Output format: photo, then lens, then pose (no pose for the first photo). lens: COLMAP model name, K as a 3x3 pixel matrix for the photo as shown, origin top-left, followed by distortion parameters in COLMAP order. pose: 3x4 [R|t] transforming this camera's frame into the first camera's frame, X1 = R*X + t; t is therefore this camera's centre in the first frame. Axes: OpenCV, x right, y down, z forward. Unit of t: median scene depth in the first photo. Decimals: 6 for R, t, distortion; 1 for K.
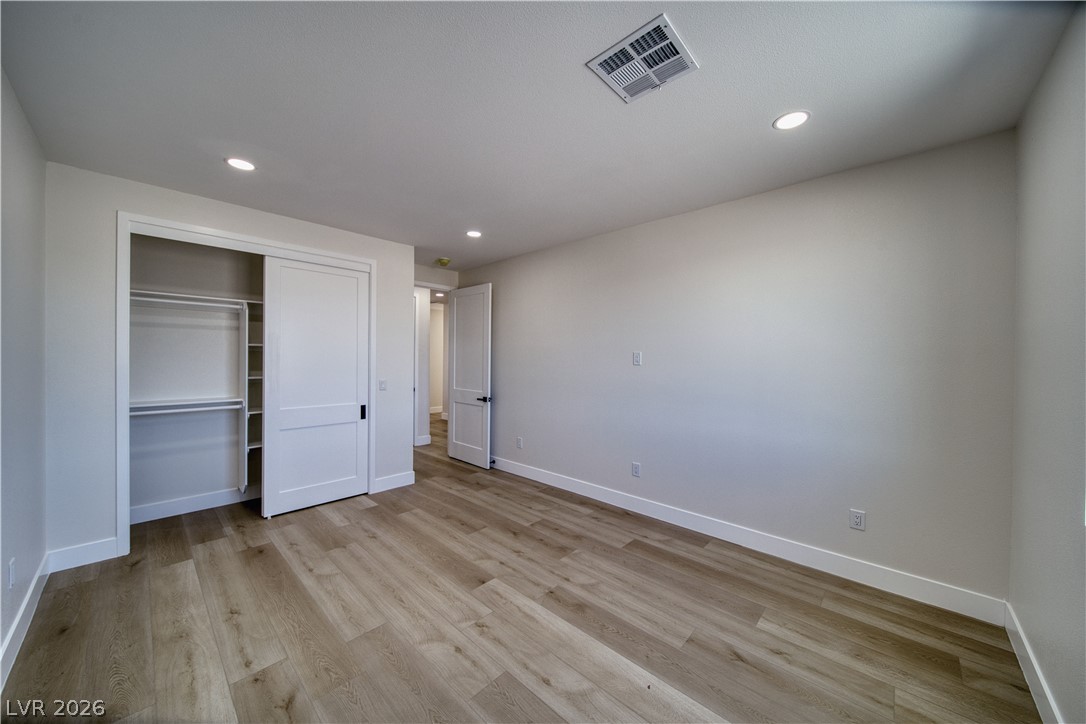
lens RADIAL K [[385.3, 0, 540.4], [0, 385.3, 358.3], [0, 0, 1]] dist [-0.020012, -0.000061]
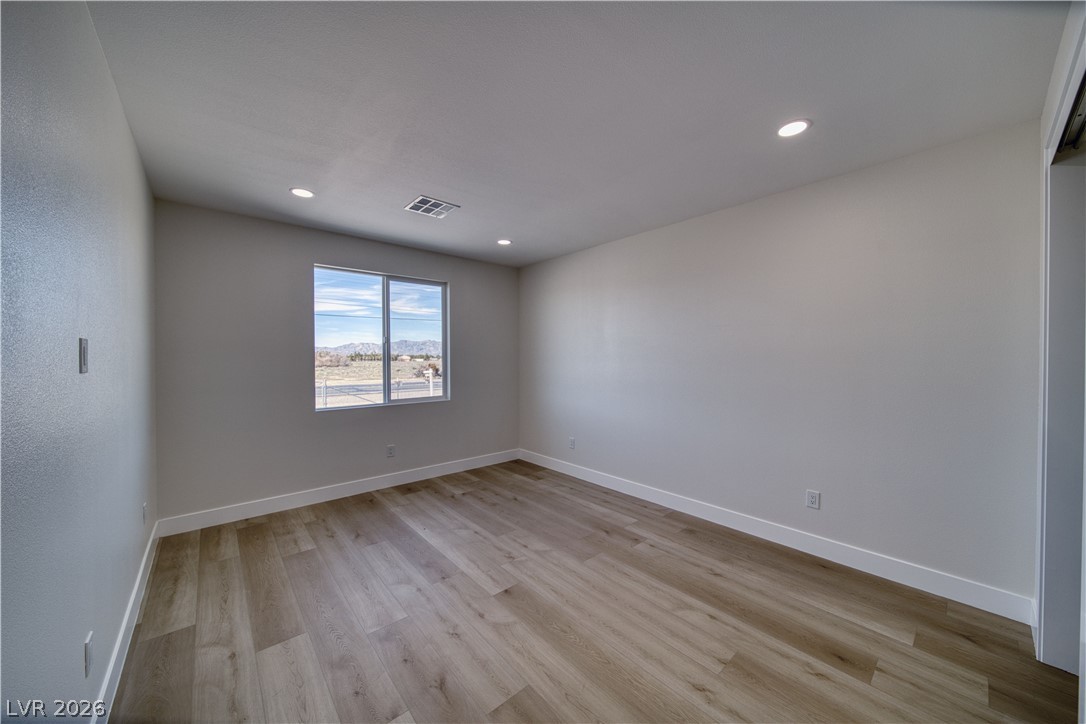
lens RADIAL K [[385.3, 0, 542.8], [0, 385.3, 358.1], [0, 0, 1]] dist [-0.020012, -0.000061]
pose [[-0.995800, -0.010107, 0.091000, -0.285204], [-0.009713, 0.999941, 0.004771, -0.005111], [-0.091043, 0.003867, -0.995839, 1.721809]]
